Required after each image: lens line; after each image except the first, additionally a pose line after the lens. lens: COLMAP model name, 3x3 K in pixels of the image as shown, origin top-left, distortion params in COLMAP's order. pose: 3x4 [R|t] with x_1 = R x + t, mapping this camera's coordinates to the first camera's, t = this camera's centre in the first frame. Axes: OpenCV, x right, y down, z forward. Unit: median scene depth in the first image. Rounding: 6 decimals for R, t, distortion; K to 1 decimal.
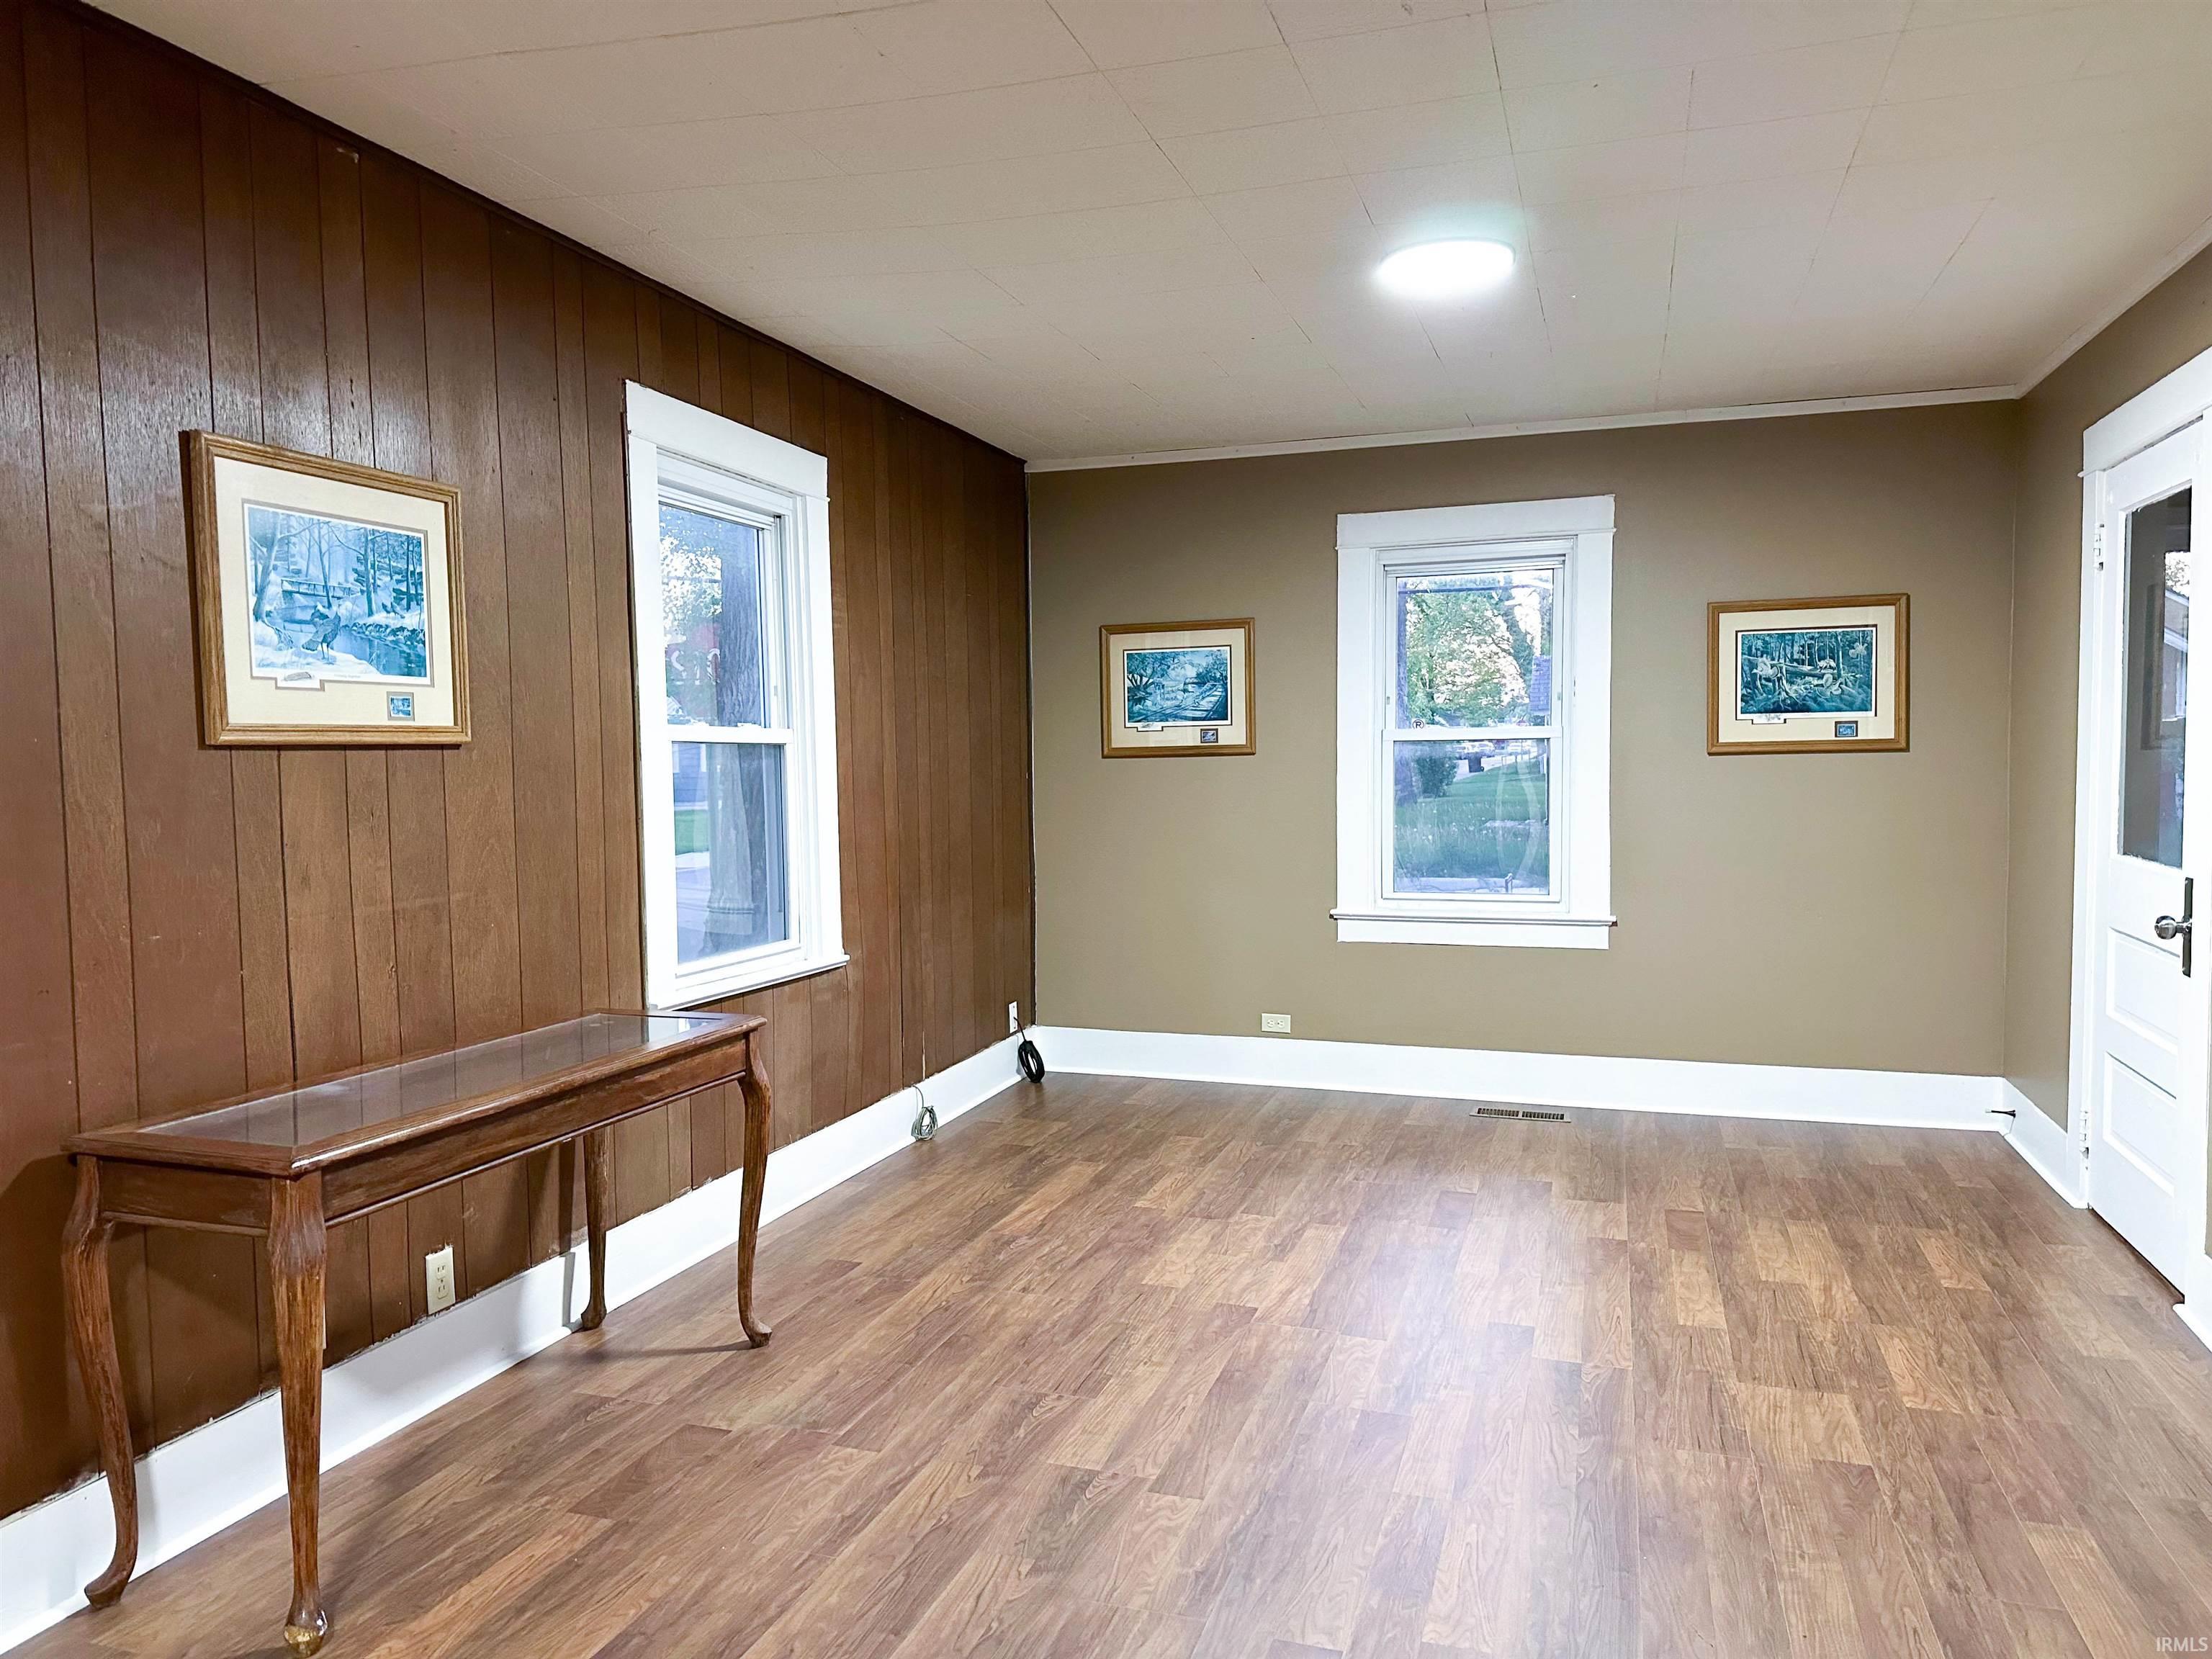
lens RADIAL K [[1537.1, 0, 1106.0], [0, 1537.1, 829.5], [0, 0, 1]] dist [0.141174, -0.202052]
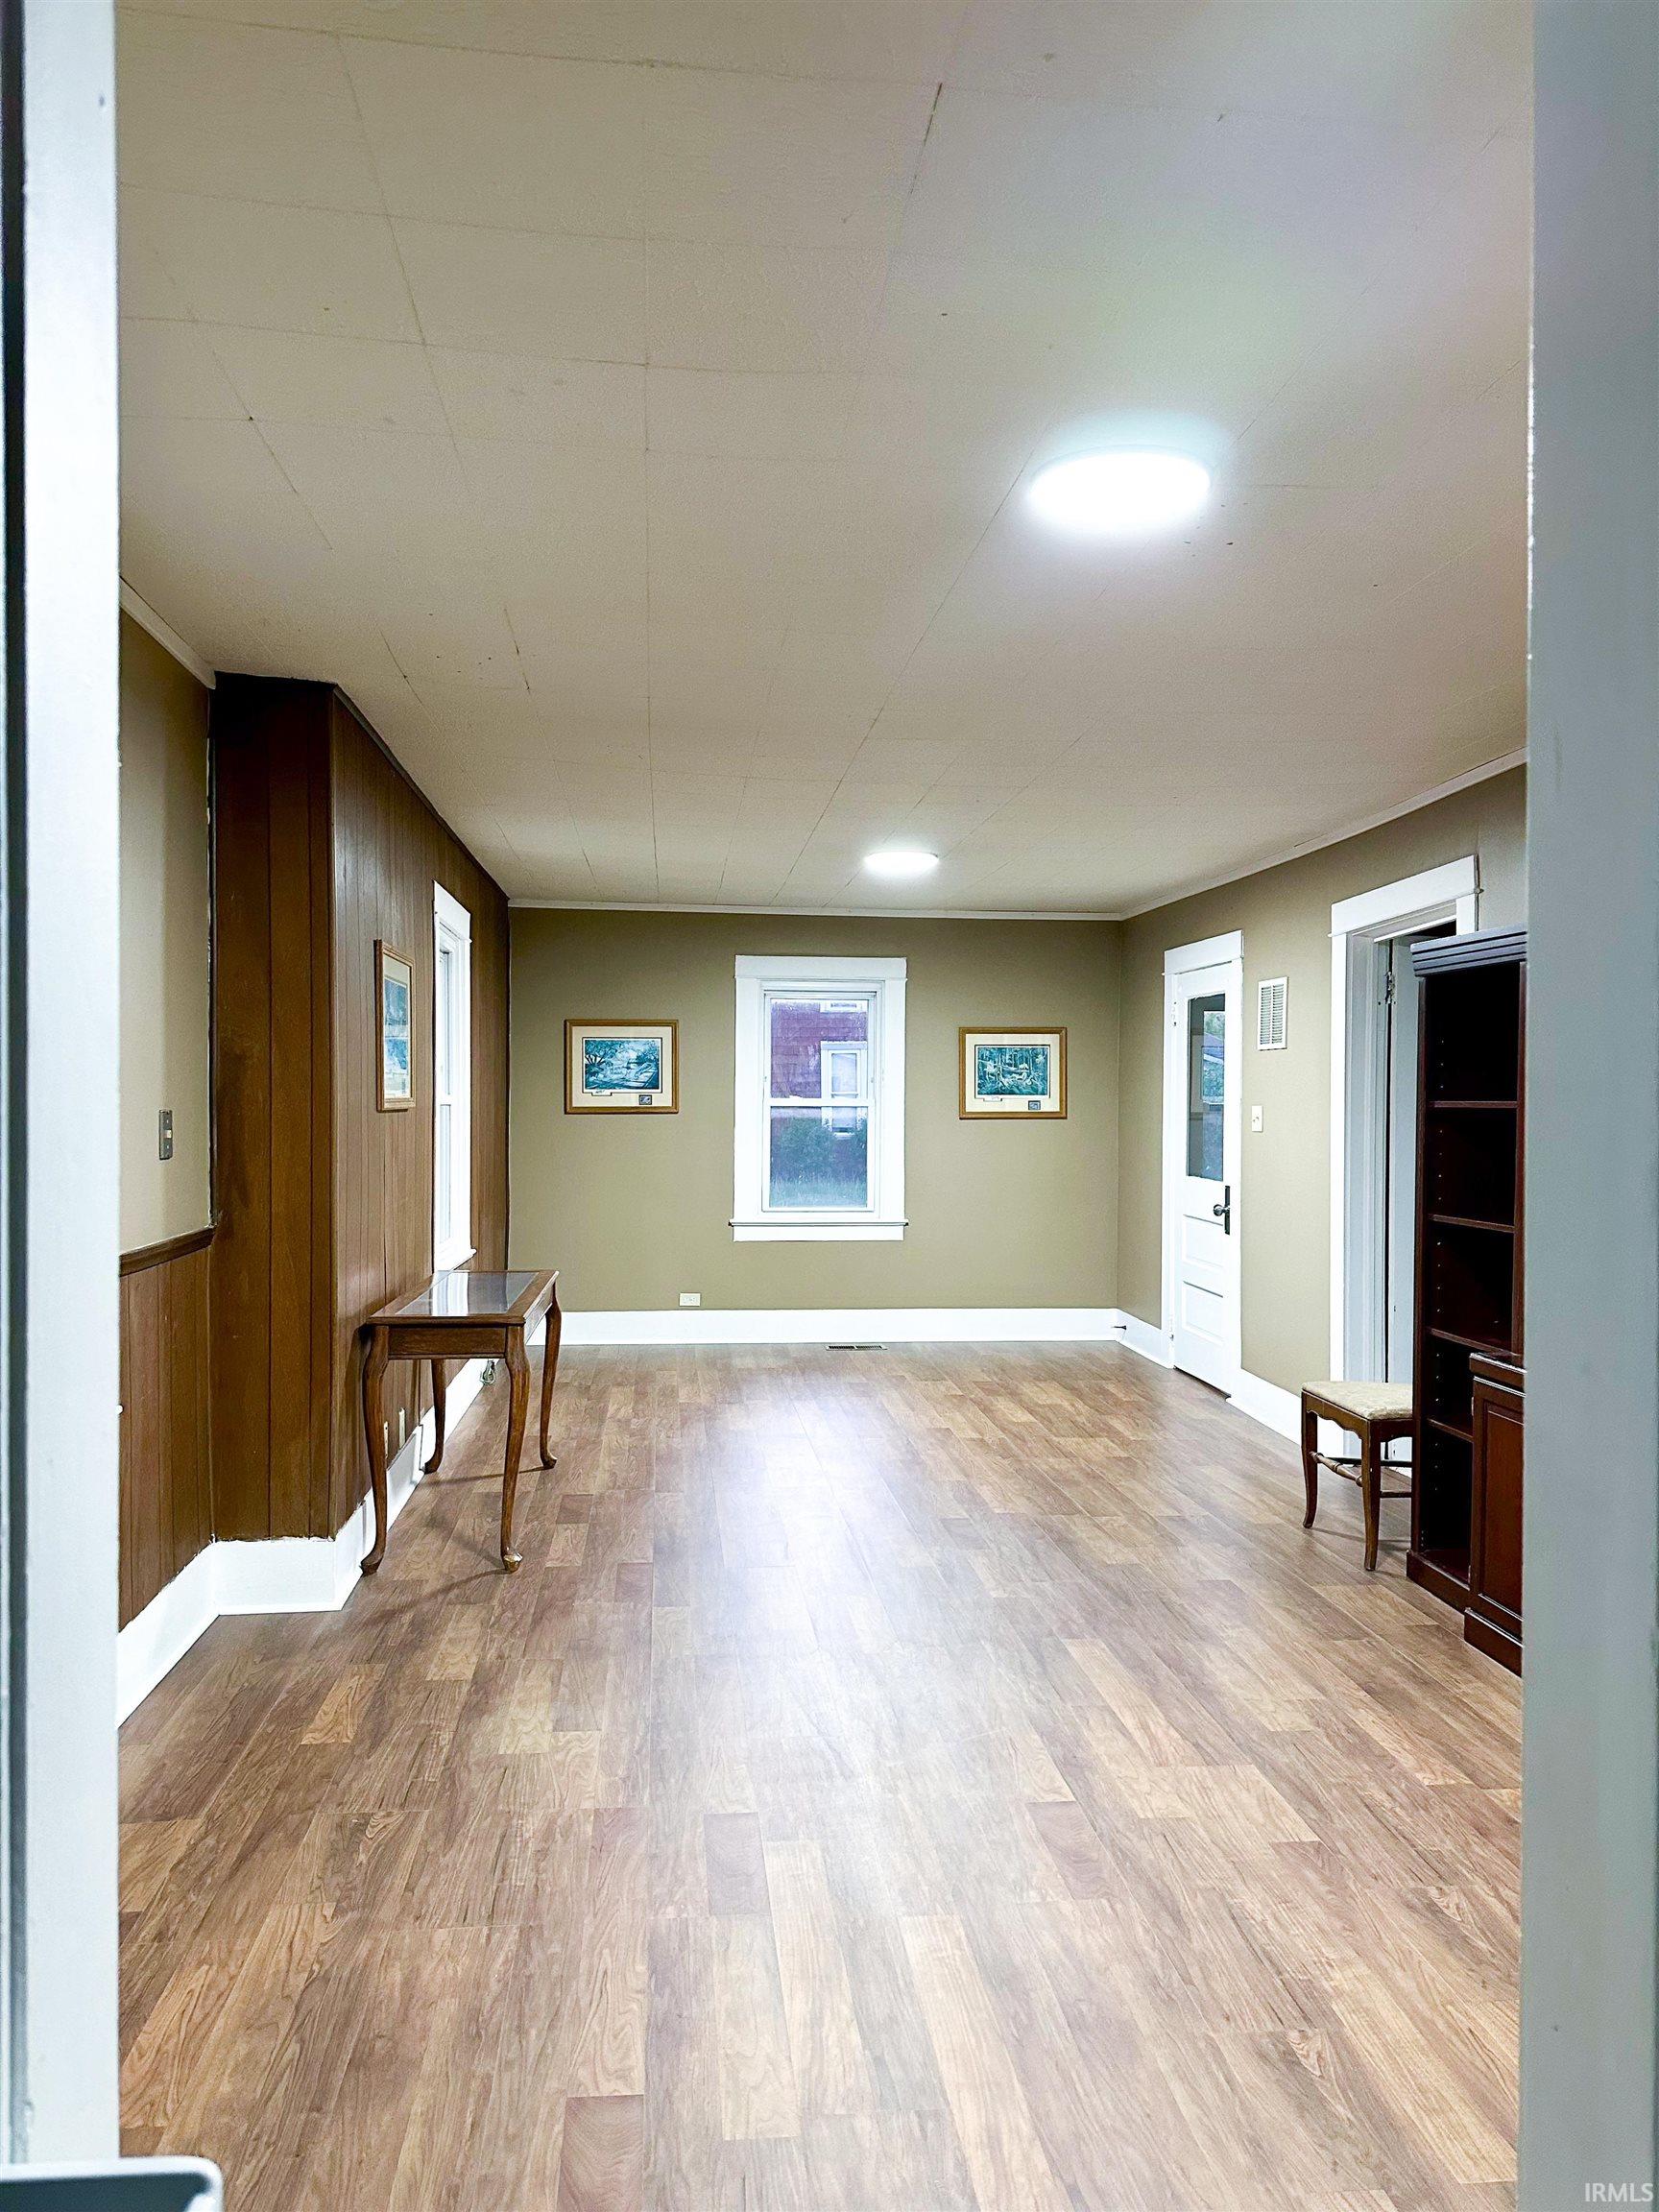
lens RADIAL K [[1537.1, 0, 829.5], [0, 1537.1, 1106.0], [0, 0, 1]] dist [0.141174, -0.202052]
pose [[0.911278, 0.016432, 0.411463, -0.404849], [0.002830, 0.998930, -0.046162, 0.012551], [-0.411781, 0.043231, 0.910257, -0.413534]]
